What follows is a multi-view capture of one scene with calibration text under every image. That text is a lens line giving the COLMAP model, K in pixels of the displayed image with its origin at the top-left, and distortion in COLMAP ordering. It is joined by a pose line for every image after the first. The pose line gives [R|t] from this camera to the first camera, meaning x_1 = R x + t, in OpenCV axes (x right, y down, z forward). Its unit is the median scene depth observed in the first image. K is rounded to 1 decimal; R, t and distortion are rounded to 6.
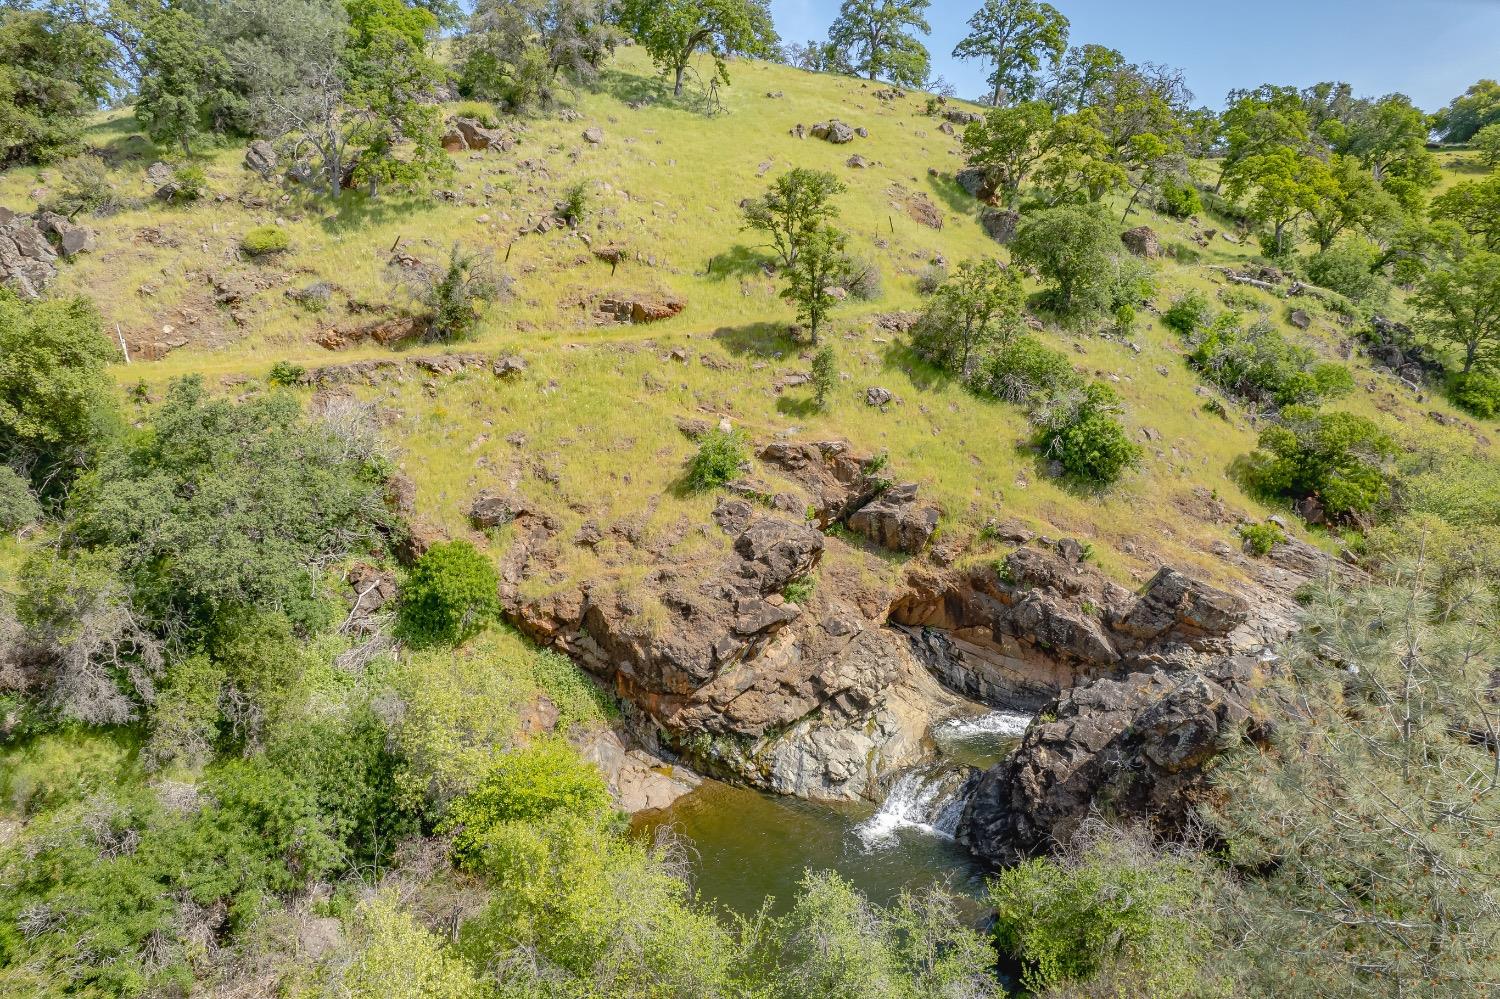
lens RADIAL K [[959.8, 0, 737.0], [0, 959.8, 502.5], [0, 0, 1]] dist [-0.076998, 0.065057]
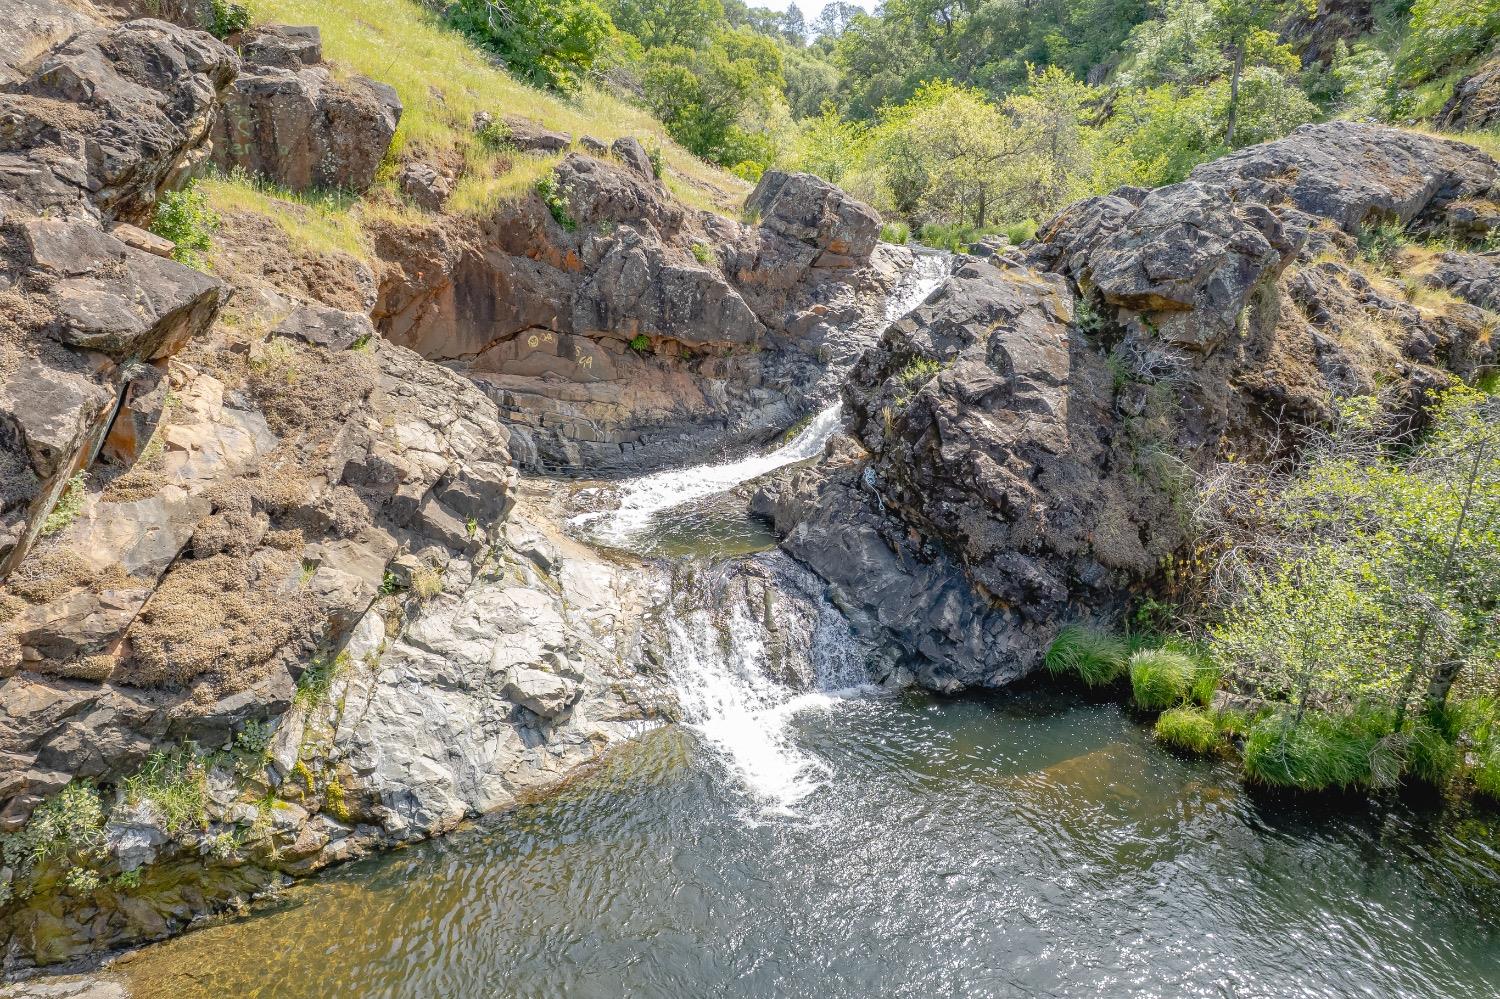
lens RADIAL K [[959.8, 0, 739.6], [0, 959.8, 505.2], [0, 0, 1]] dist [-0.076998, 0.065057]
pose [[0.511688, -0.261740, 0.818332, -0.106478], [0.210877, 0.961592, 0.175703, 0.151557], [-0.832890, 0.082662, 0.547230, 0.656071]]
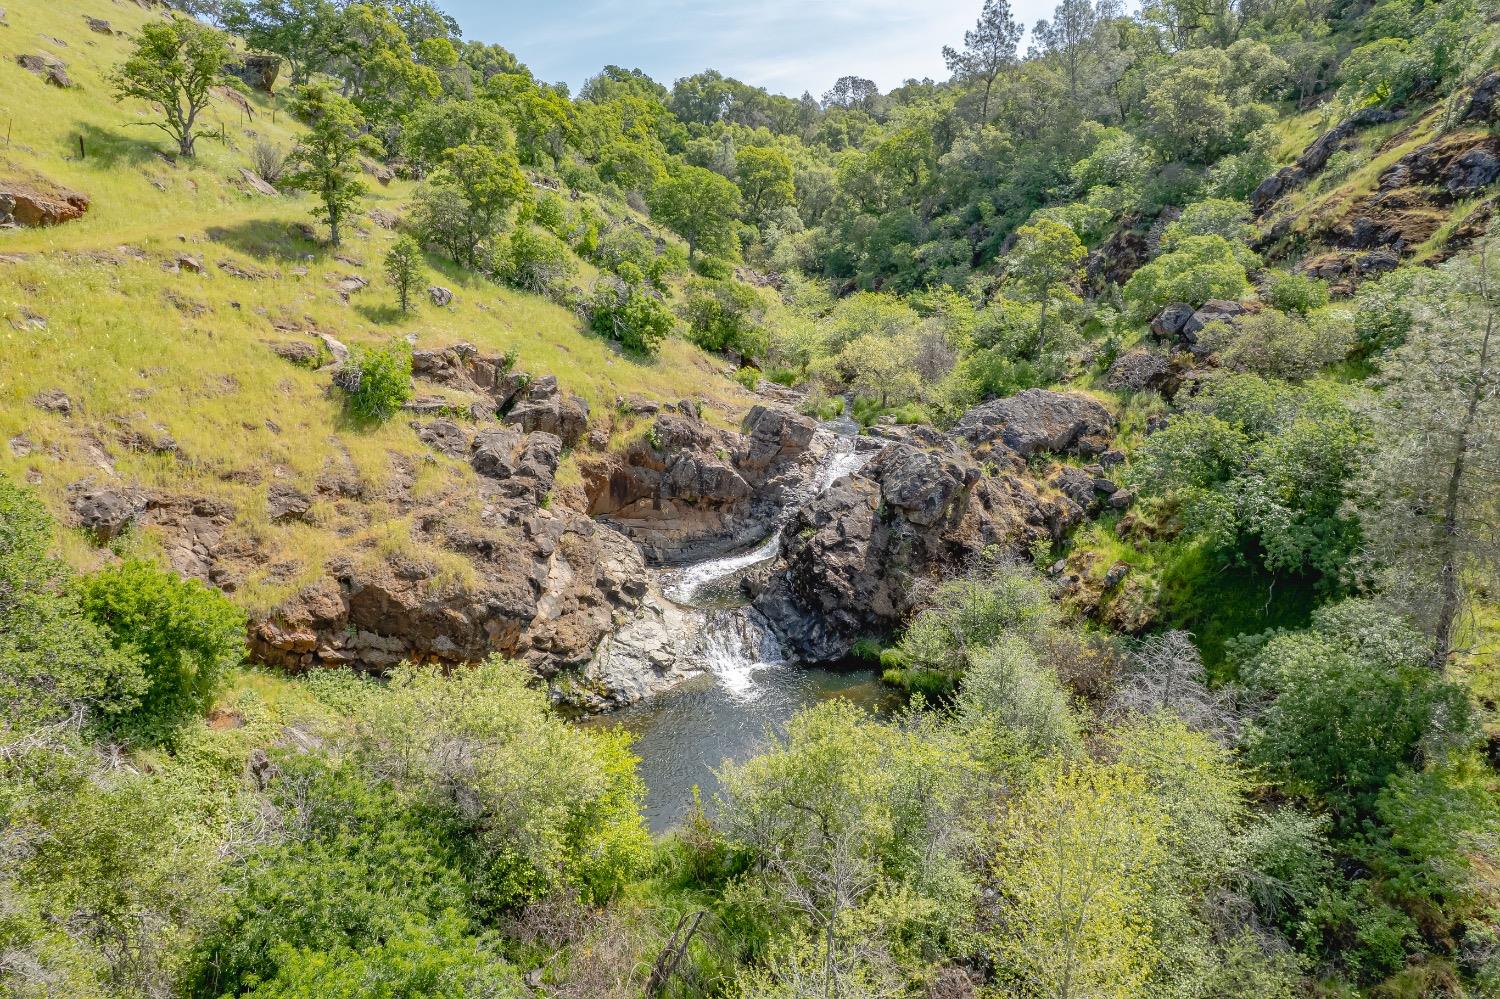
lens RADIAL K [[959.8, 0, 740.7], [0, 959.8, 504.0], [0, 0, 1]] dist [-0.076998, 0.065057]
pose [[0.532309, -0.248154, 0.809362, -0.531110], [0.204049, 0.965493, 0.161824, -0.011451], [-0.821590, 0.079009, 0.564576, 0.322694]]
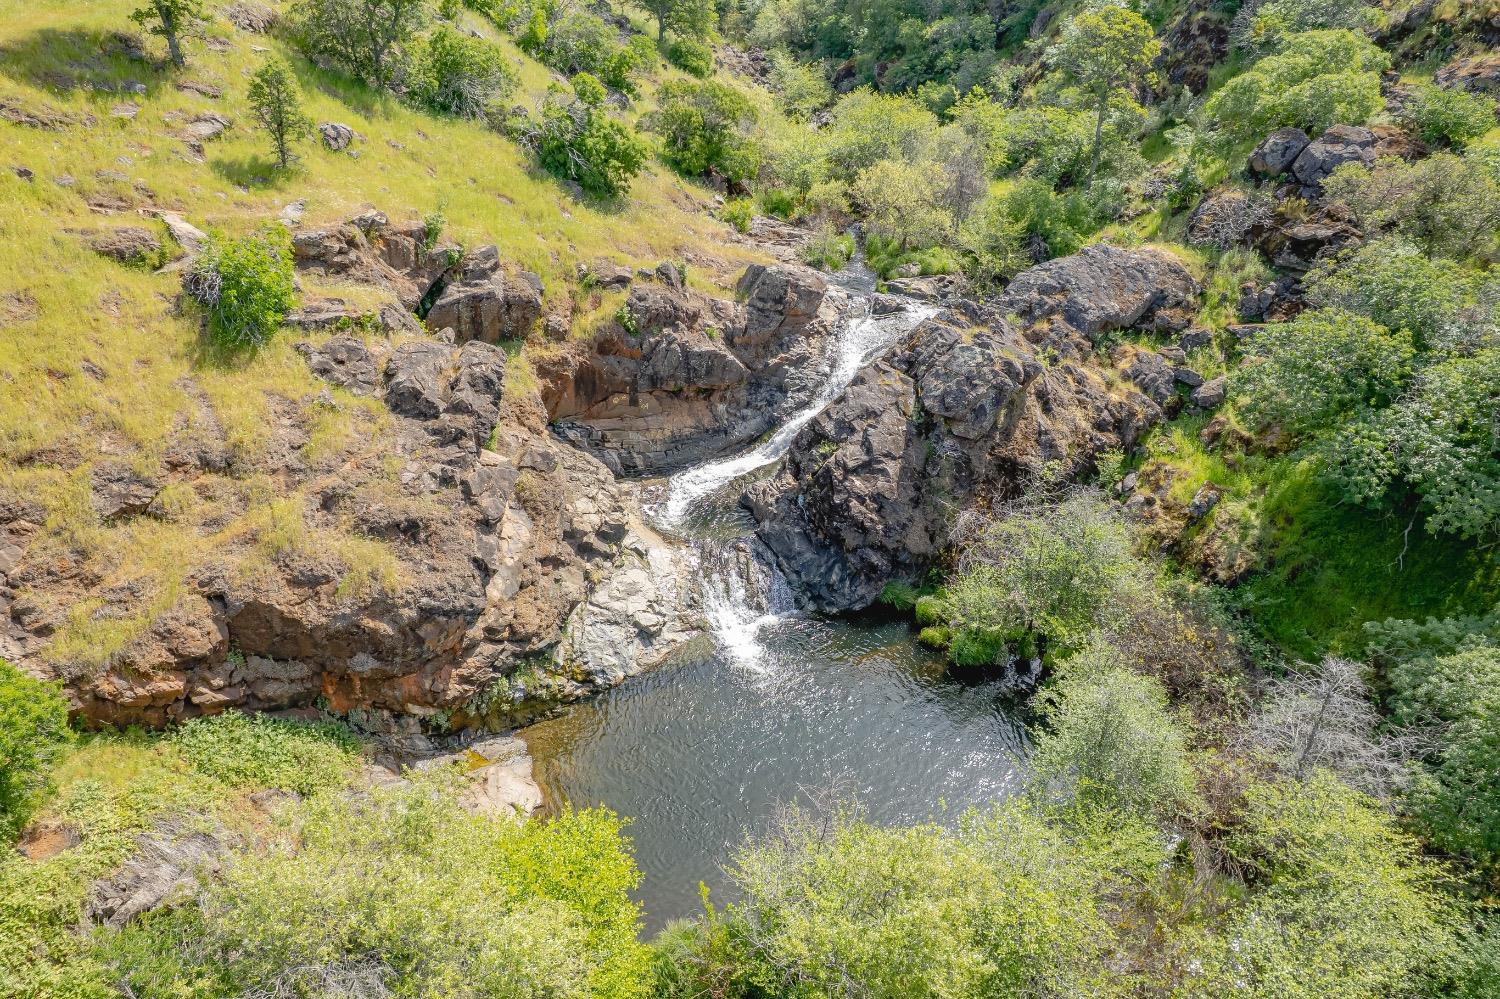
lens RADIAL K [[959.8, 0, 741.0], [0, 959.8, 506.3], [0, 0, 1]] dist [-0.076998, 0.065057]
pose [[0.505865, -0.436727, 0.743889, -0.354211], [0.209743, 0.898760, 0.385018, -0.081828], [-0.836725, -0.038741, 0.546252, 0.444940]]
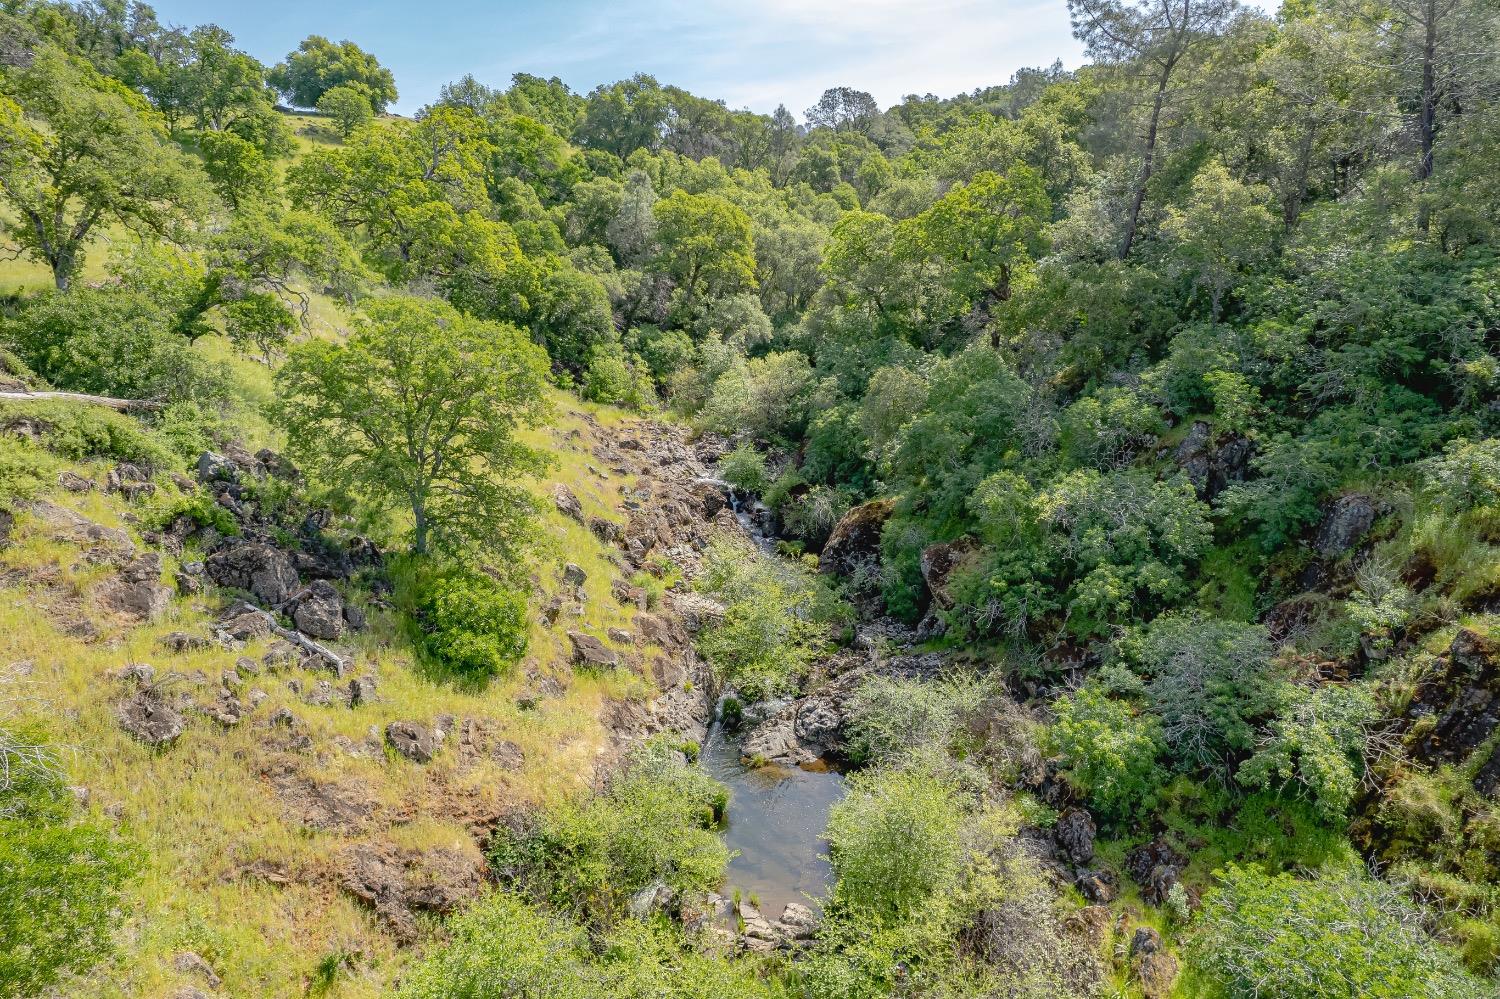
lens RADIAL K [[959.8, 0, 740.5], [0, 959.8, 505.0], [0, 0, 1]] dist [-0.076998, 0.065057]
pose [[0.520466, -0.235332, 0.820813, 0.718458], [0.208687, 0.967178, 0.144970, -0.292729], [-0.827988, 0.095842, 0.552494, 0.913001]]
